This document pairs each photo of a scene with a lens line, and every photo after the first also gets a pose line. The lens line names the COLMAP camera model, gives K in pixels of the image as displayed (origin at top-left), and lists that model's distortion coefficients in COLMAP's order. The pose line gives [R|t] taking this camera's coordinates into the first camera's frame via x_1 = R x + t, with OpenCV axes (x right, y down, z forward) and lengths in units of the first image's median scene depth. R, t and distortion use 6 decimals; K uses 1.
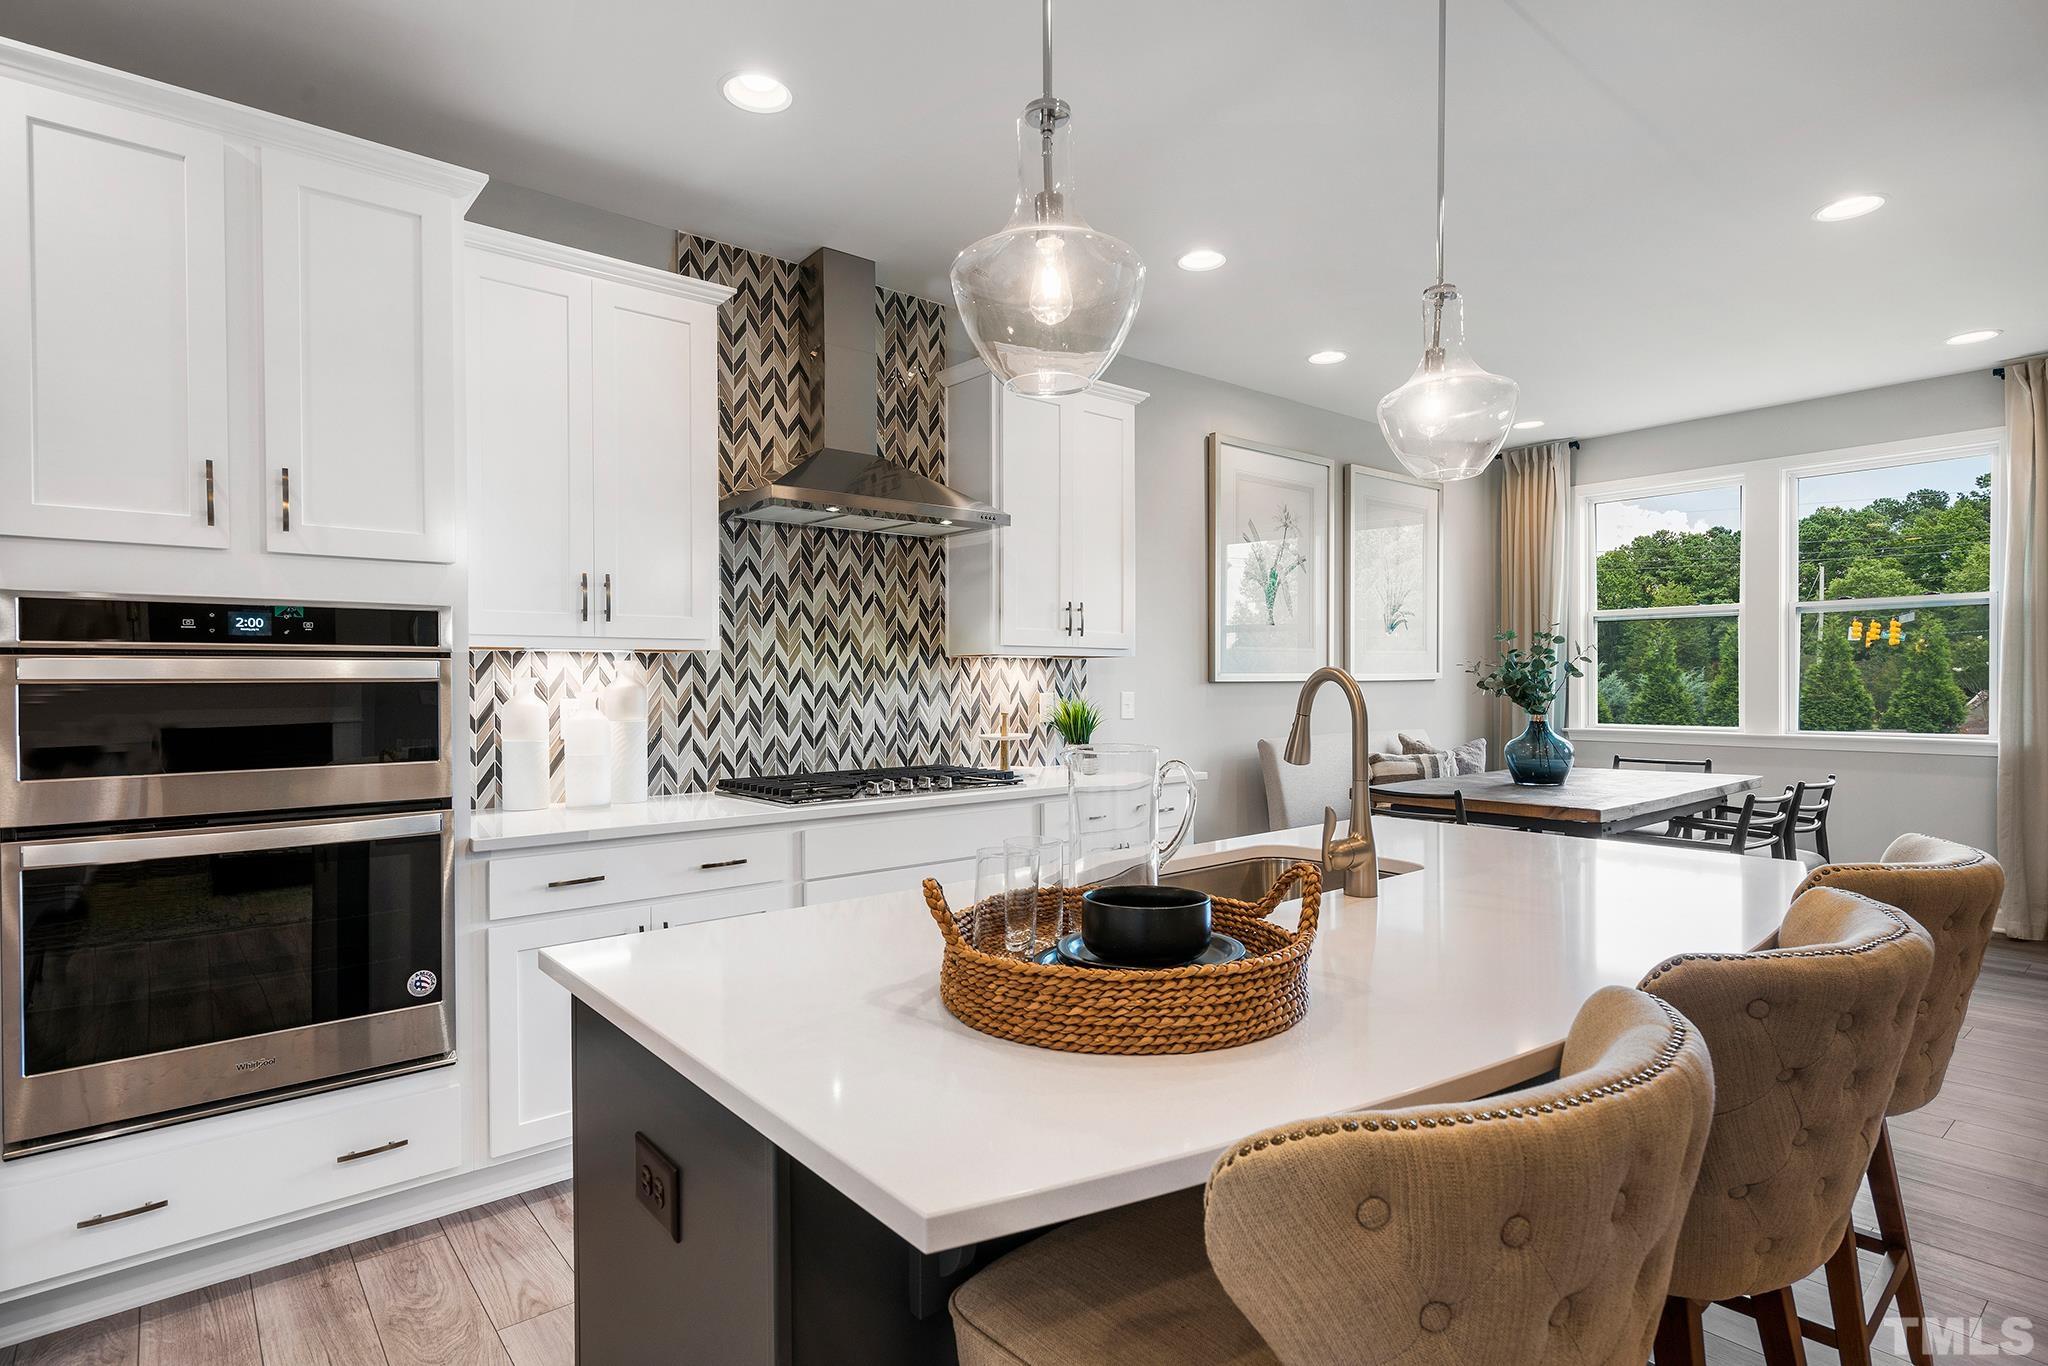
lens RADIAL K [[1046.0, 0, 1024.9], [0, 1046.0, 692.3], [0, 0, 1]] dist [0.000268, -0.000340]
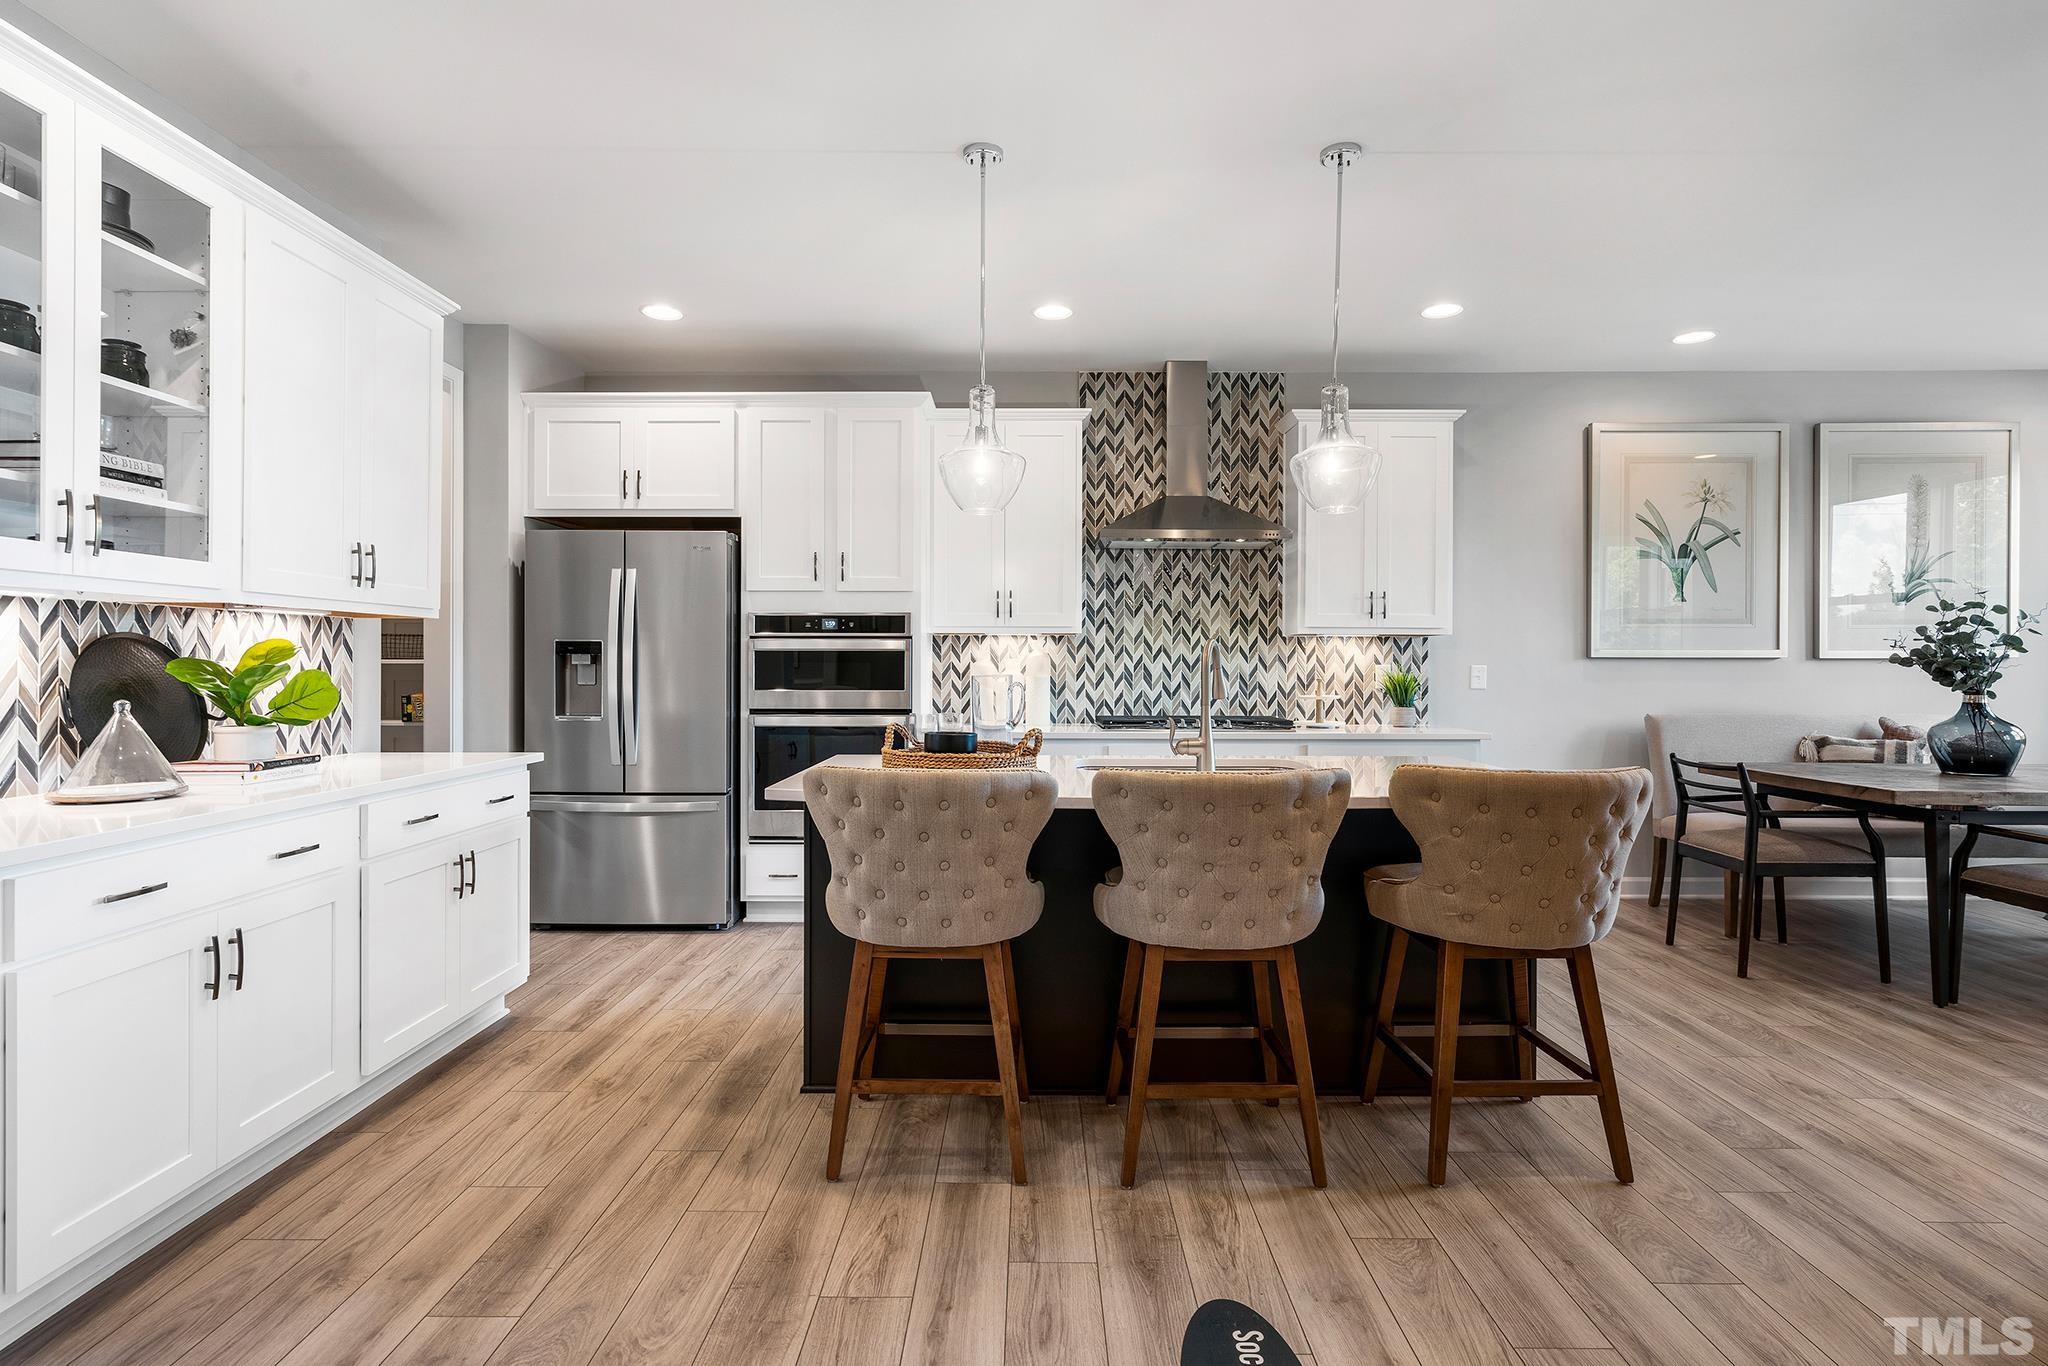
lens RADIAL K [[993.4, 0, 1024.7], [0, 993.4, 667.8], [0, 0, 1]] dist [0.001234, -0.000010]
pose [[0.770858, 0.010350, -0.636923, 0.529800], [-0.013919, 0.999903, -0.000597, 0.012856], [0.636855, 0.009326, 0.770927, -0.202528]]
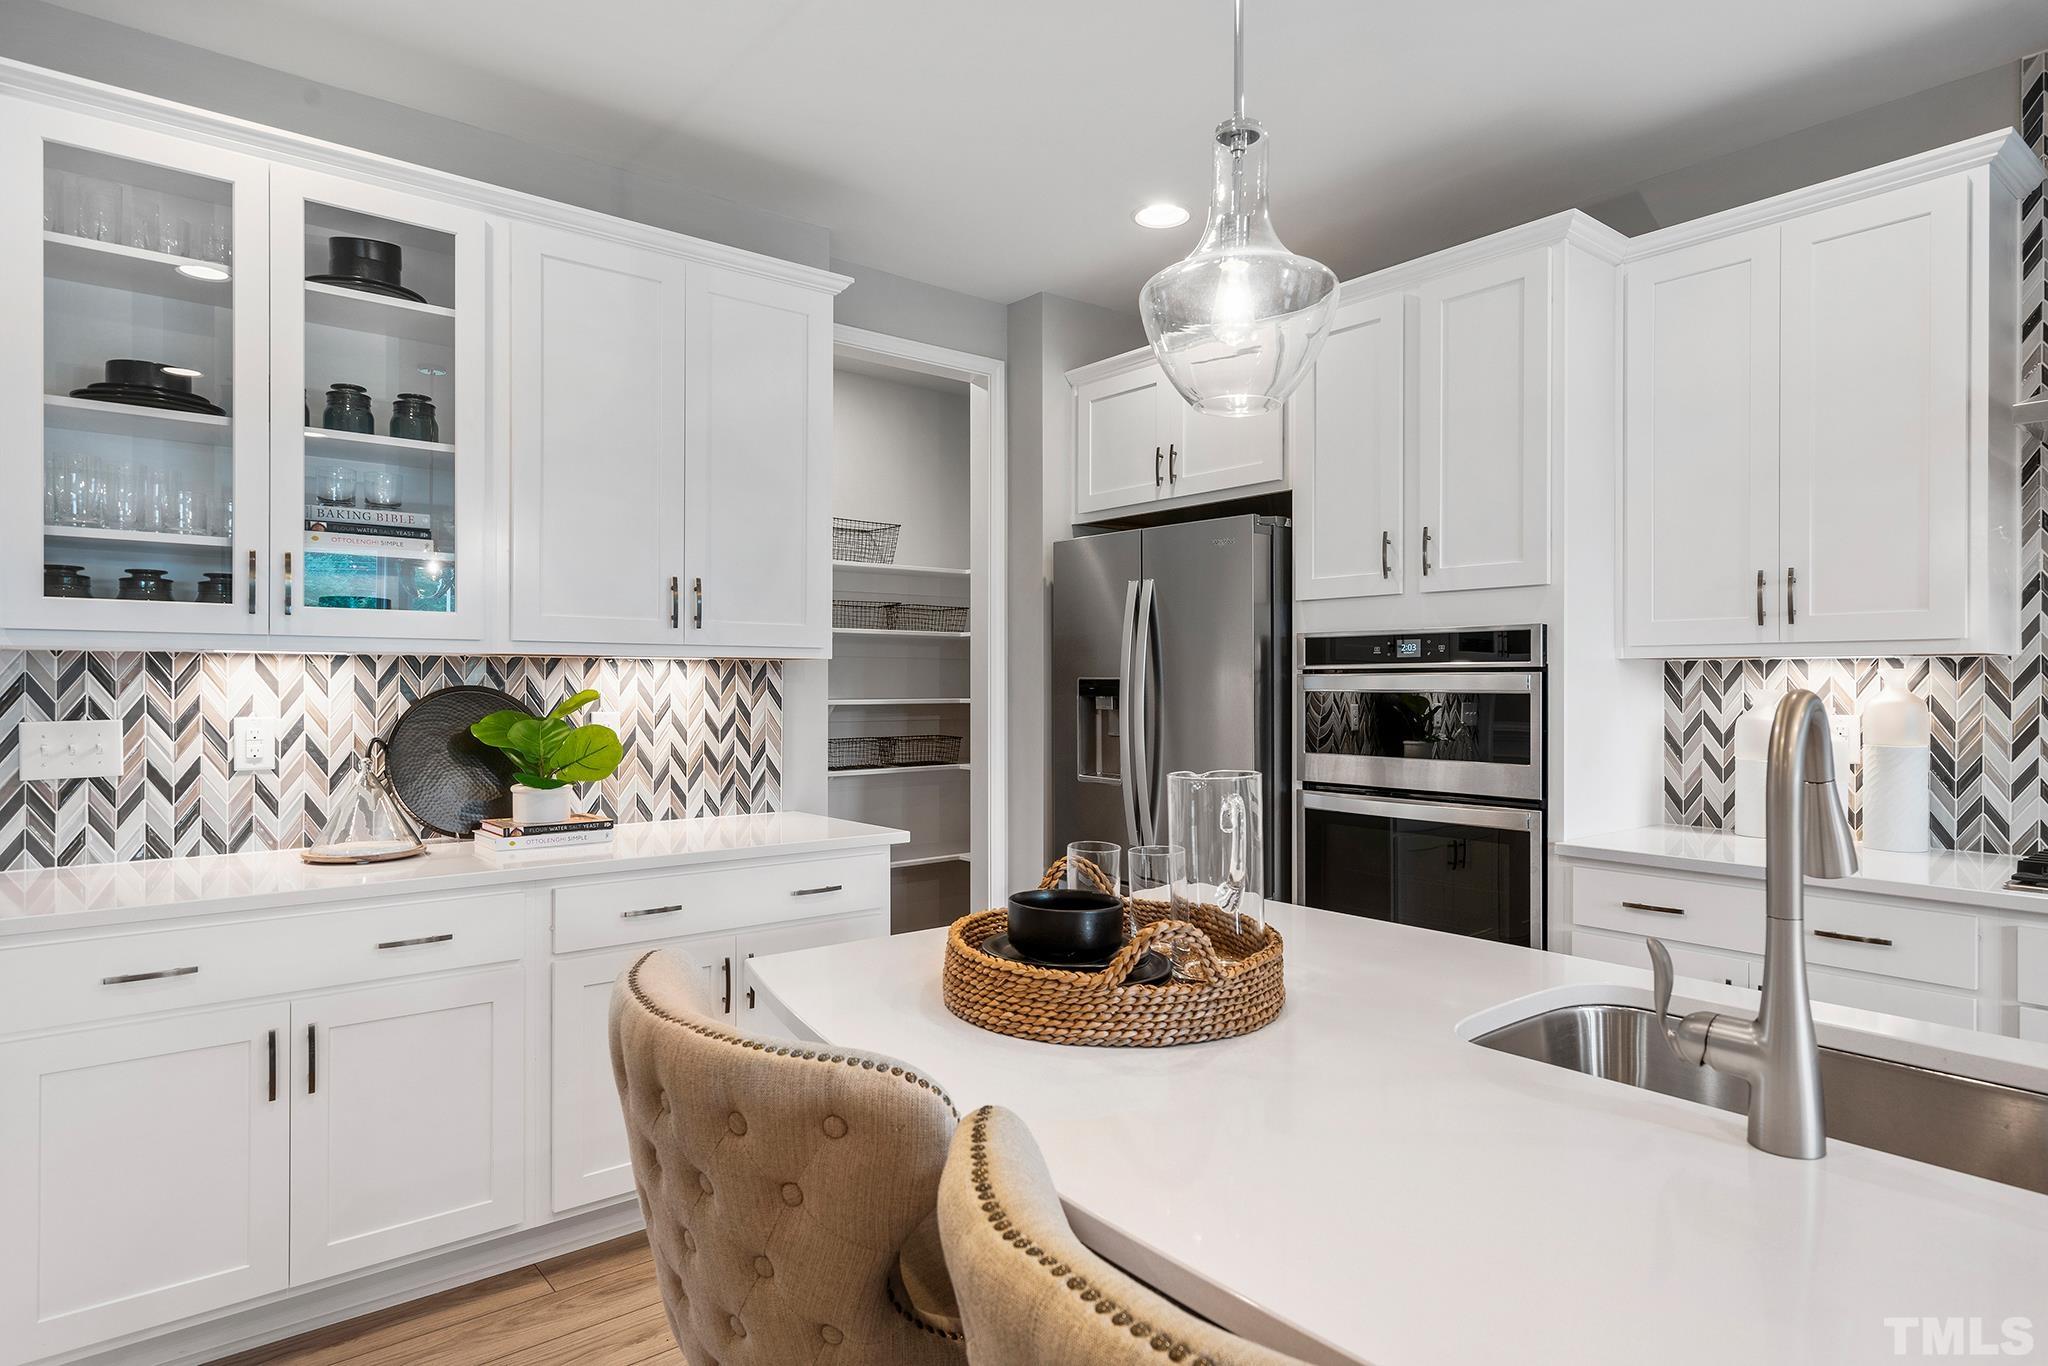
lens RADIAL K [[1130.7, 0, 1031.4], [0, 1130.7, 685.4], [0, 0, 1]] dist [0.002485, -0.000521]
pose [[0.004274, 0.008054, -0.999958, 0.402622], [-0.012991, 0.999884, 0.007997, -0.014110], [0.999906, 0.012956, 0.004378, 0.303675]]
